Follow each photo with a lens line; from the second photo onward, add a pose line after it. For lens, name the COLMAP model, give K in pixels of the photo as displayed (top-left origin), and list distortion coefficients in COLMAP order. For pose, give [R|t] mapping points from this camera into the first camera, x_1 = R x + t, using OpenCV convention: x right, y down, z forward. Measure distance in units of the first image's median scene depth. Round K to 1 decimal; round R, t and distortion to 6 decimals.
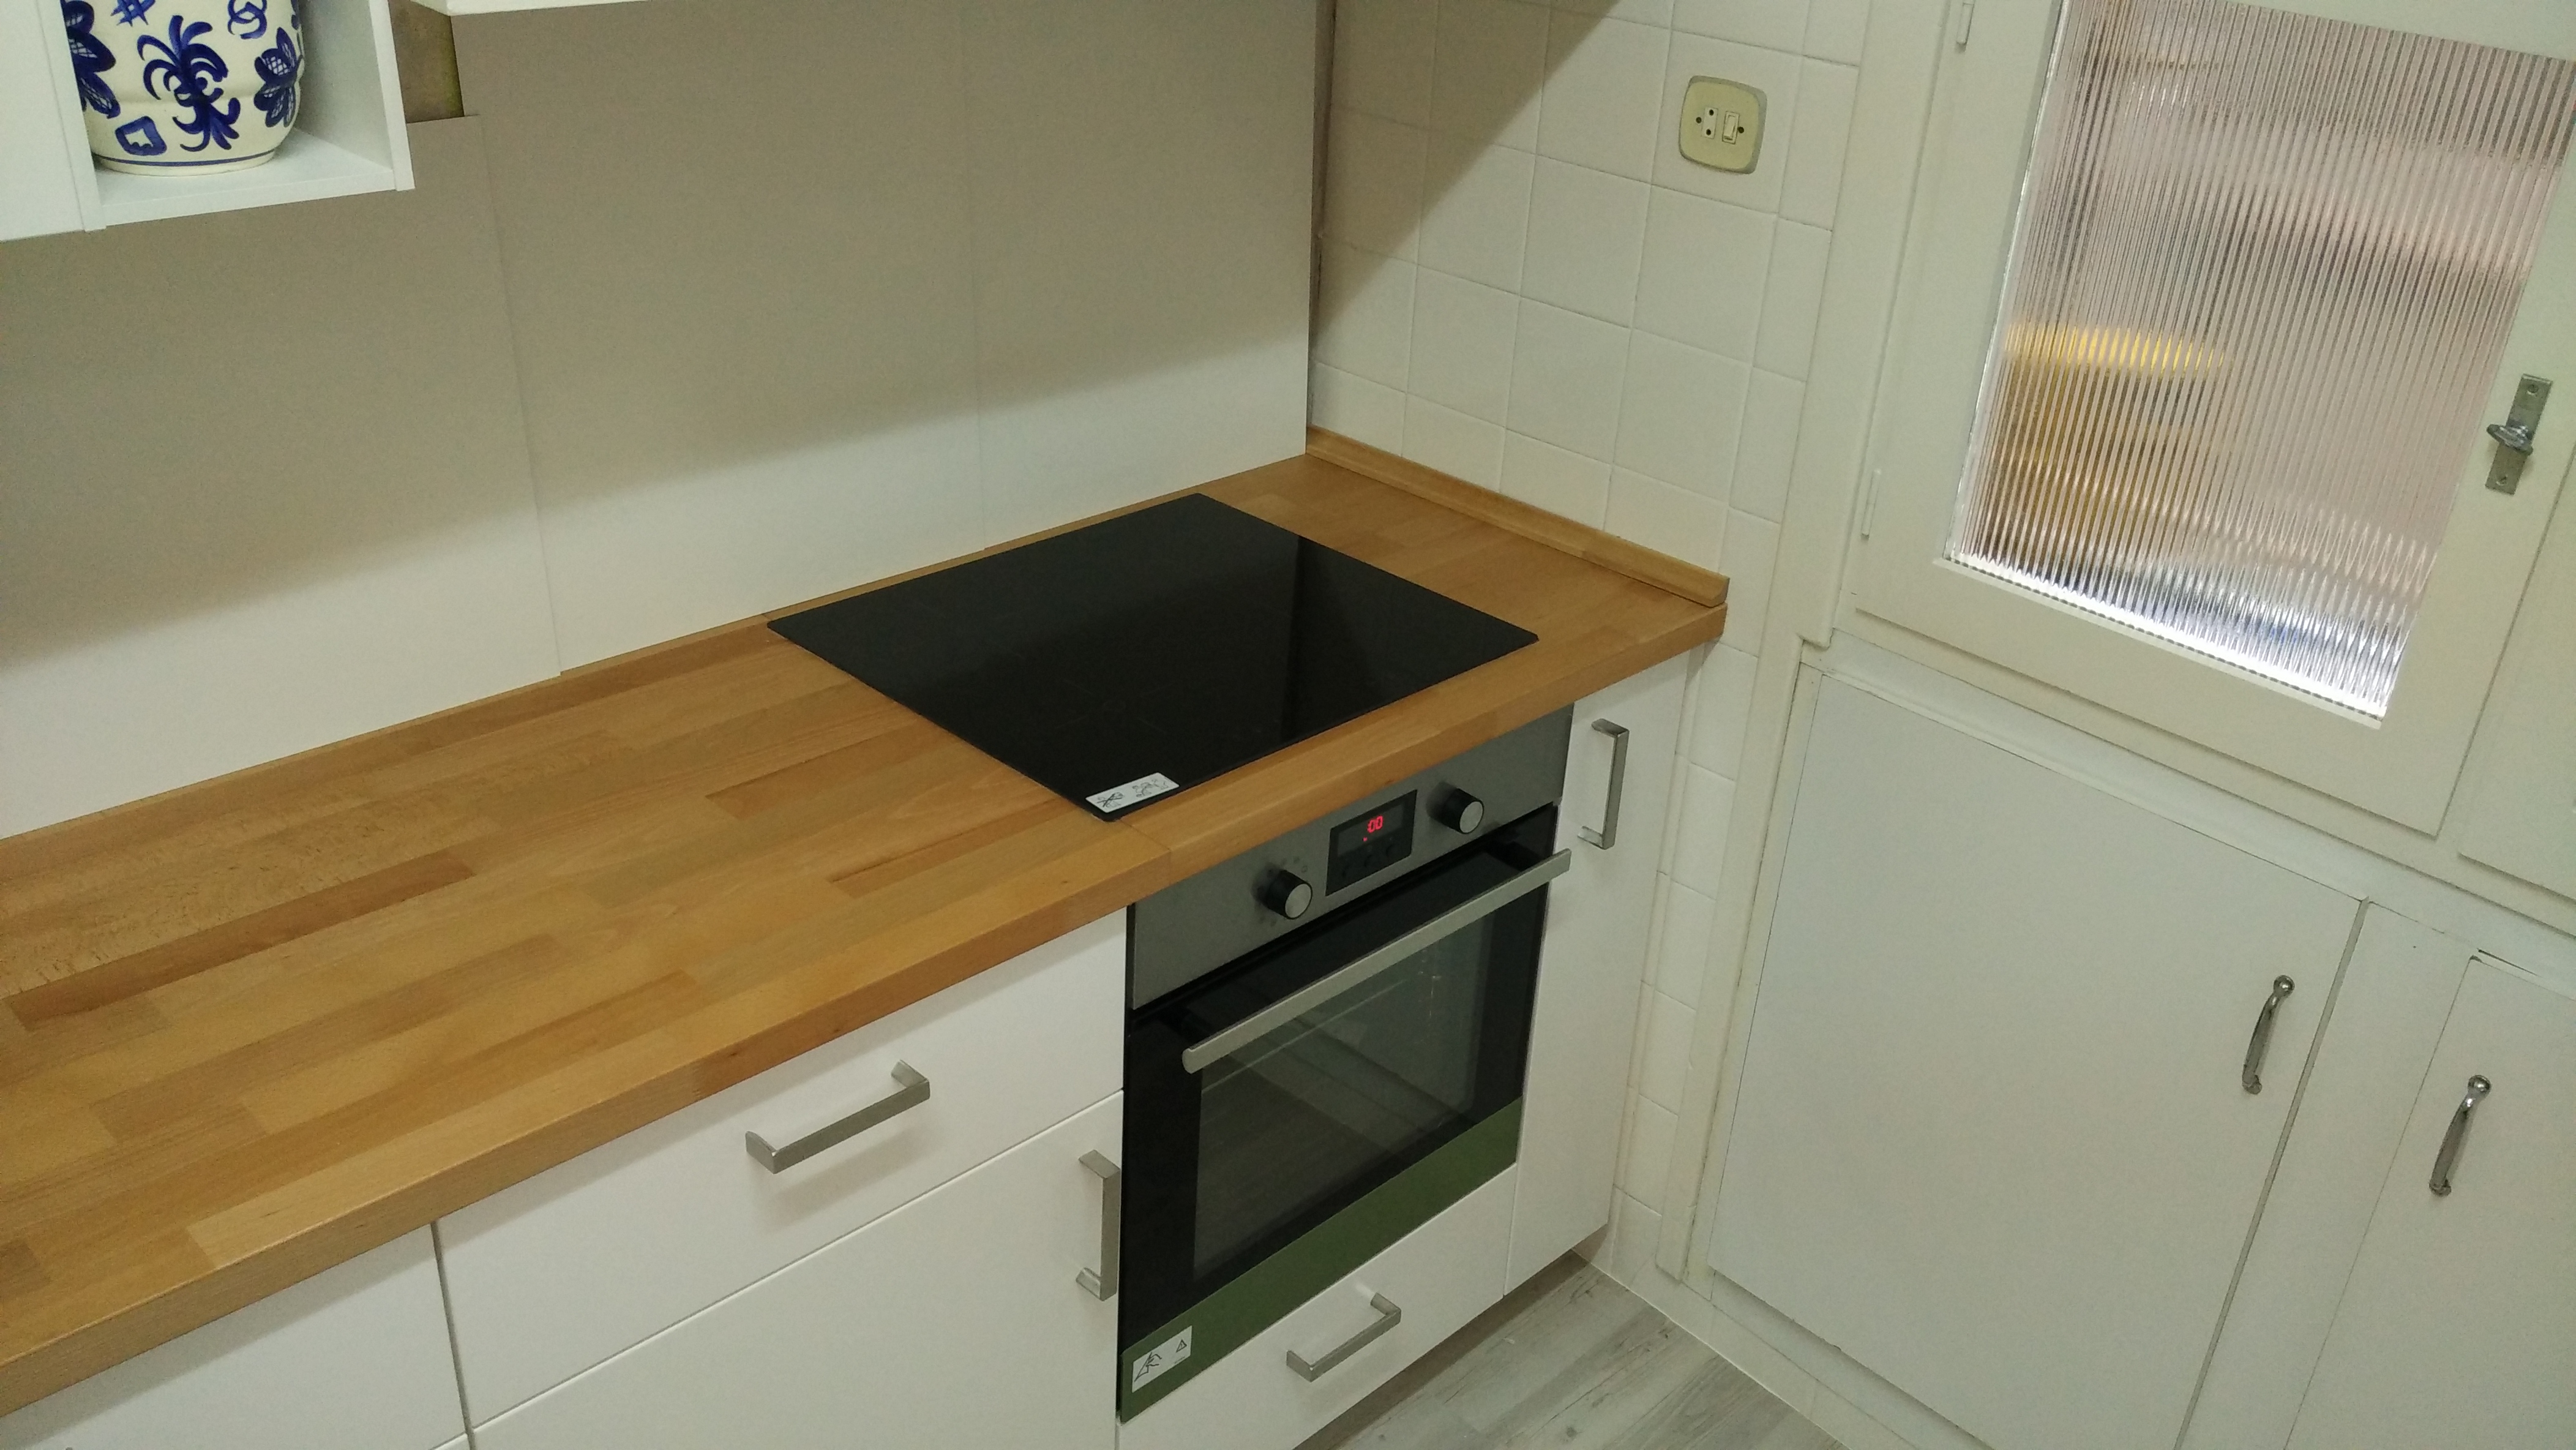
lens RADIAL K [[2184.5, 0, 1282.6], [0, 2184.5, 727.7], [0, 0, 1]] dist [0.048476, -0.092404]
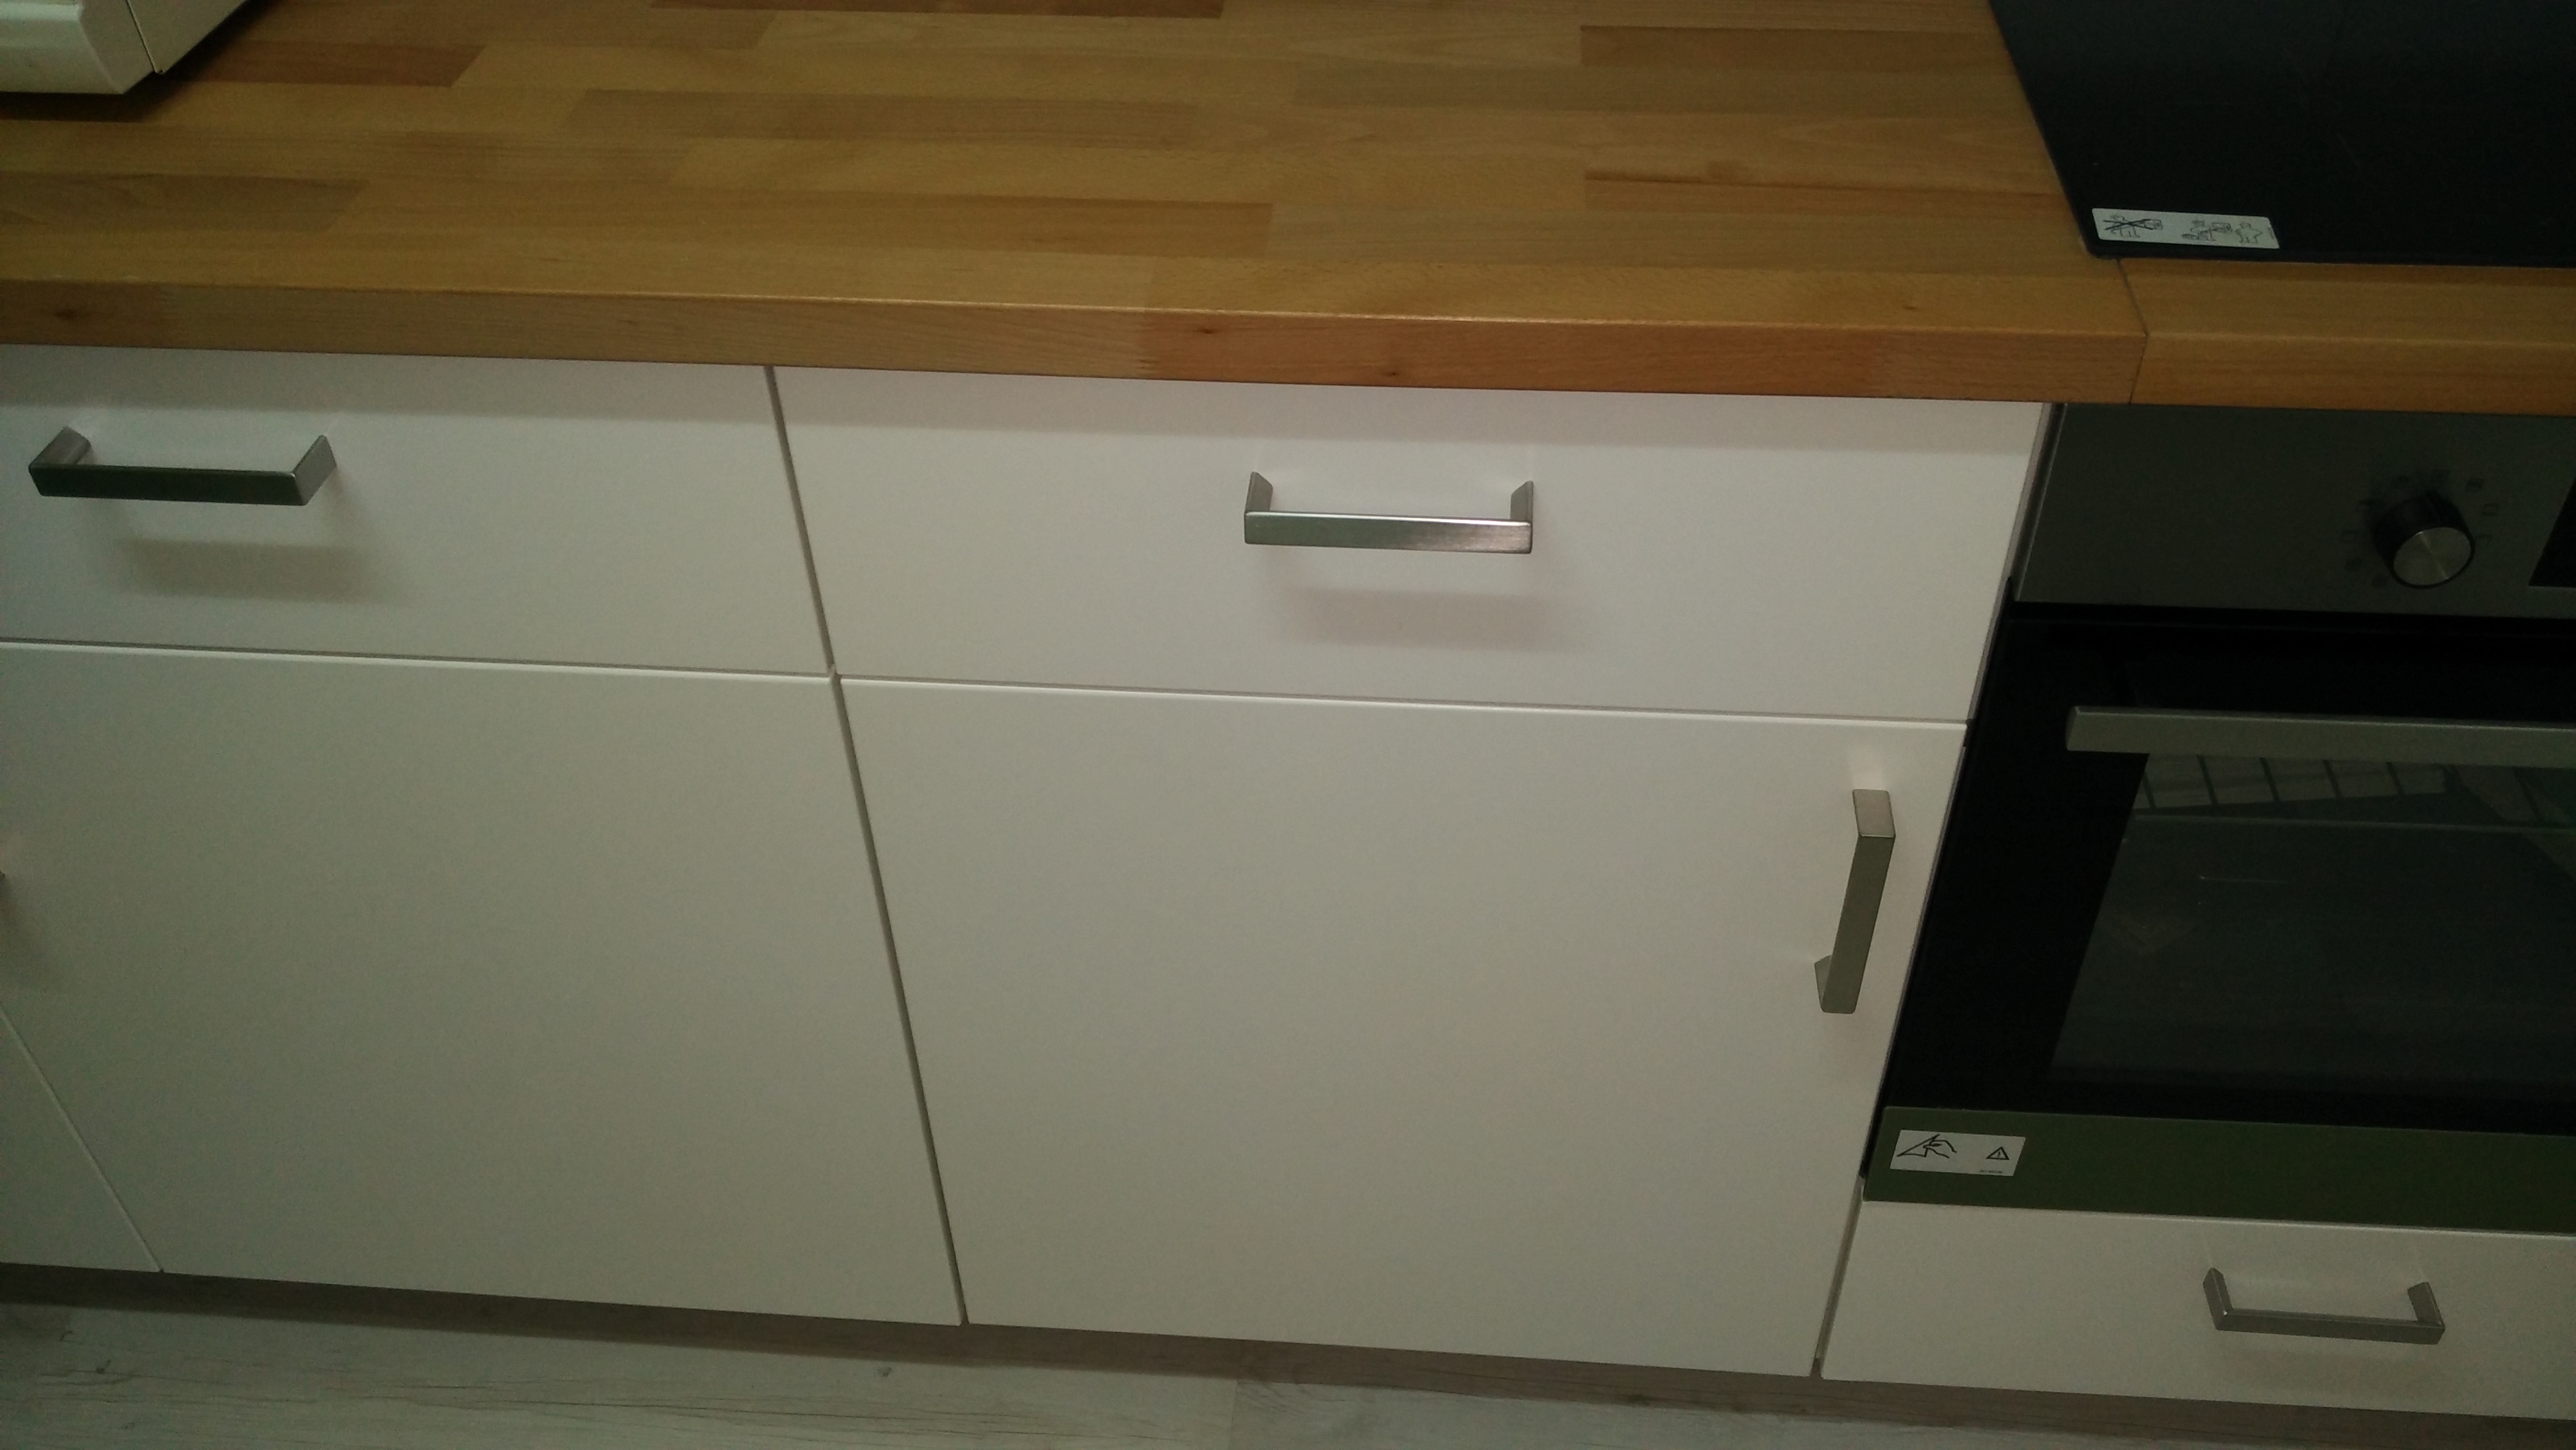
lens RADIAL K [[2184.5, 0, 1288.7], [0, 2184.5, 727.7], [0, 0, 1]] dist [0.048476, -0.092404]
pose [[0.652842, 0.452323, -0.607619, 0.166994], [-0.306456, 0.891280, 0.334222, 0.025608], [0.692735, -0.031986, 0.720482, 0.451539]]
